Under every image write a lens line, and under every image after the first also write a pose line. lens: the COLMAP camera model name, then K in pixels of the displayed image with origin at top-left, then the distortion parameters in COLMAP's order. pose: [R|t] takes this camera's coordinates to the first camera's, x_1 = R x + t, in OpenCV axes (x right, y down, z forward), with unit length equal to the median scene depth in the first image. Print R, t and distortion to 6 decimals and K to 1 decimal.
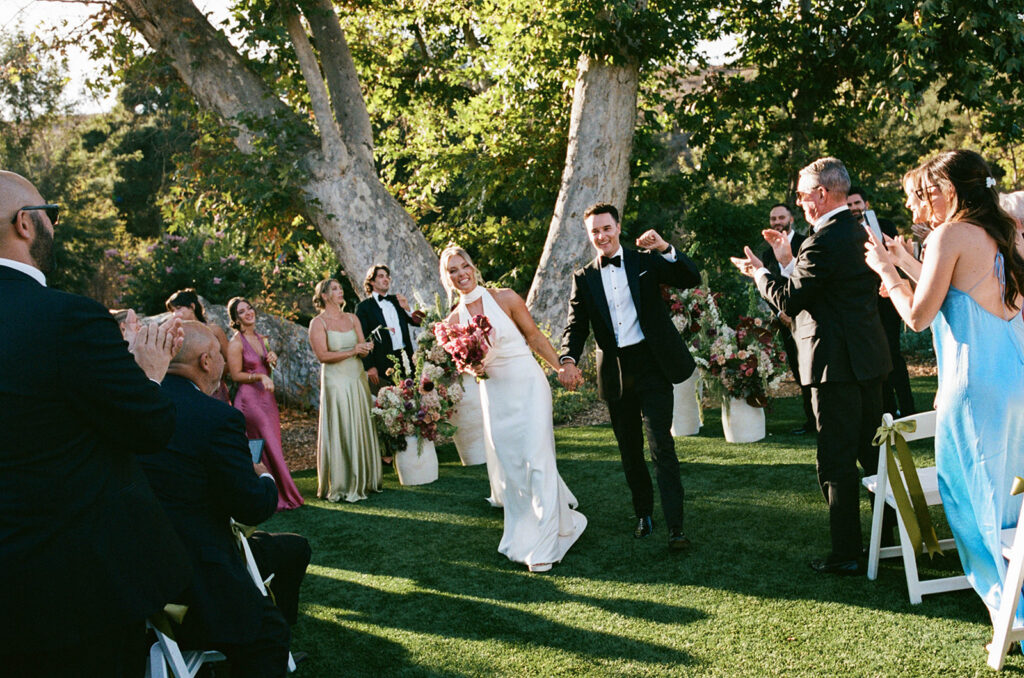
lens RADIAL K [[999.8, 0, 512.0], [0, 999.8, 339.0], [0, 0, 1]] dist [-0.019468, -0.021764]
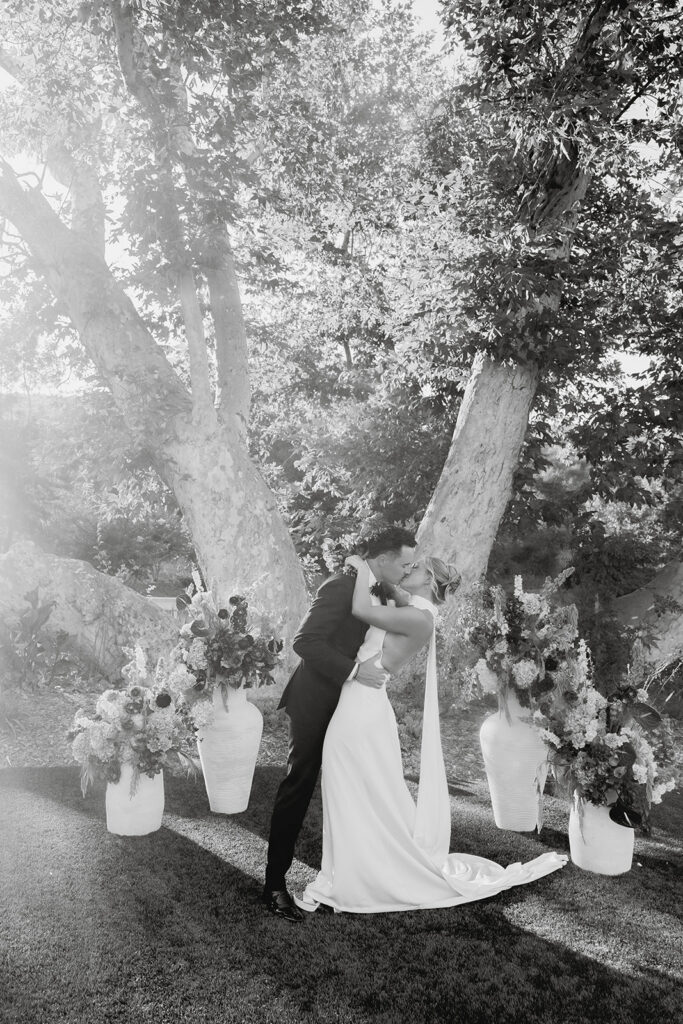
lens RADIAL K [[811.9, 0, 326.8], [0, 811.9, 527.1], [0, 0, 1]] dist [0.003720, -0.006132]
pose [[0.979901, 0.153264, -0.127686, 0.083728], [-0.167025, 0.980337, -0.105081, -0.032137], [0.109070, 0.124295, 0.986232, 0.390995]]
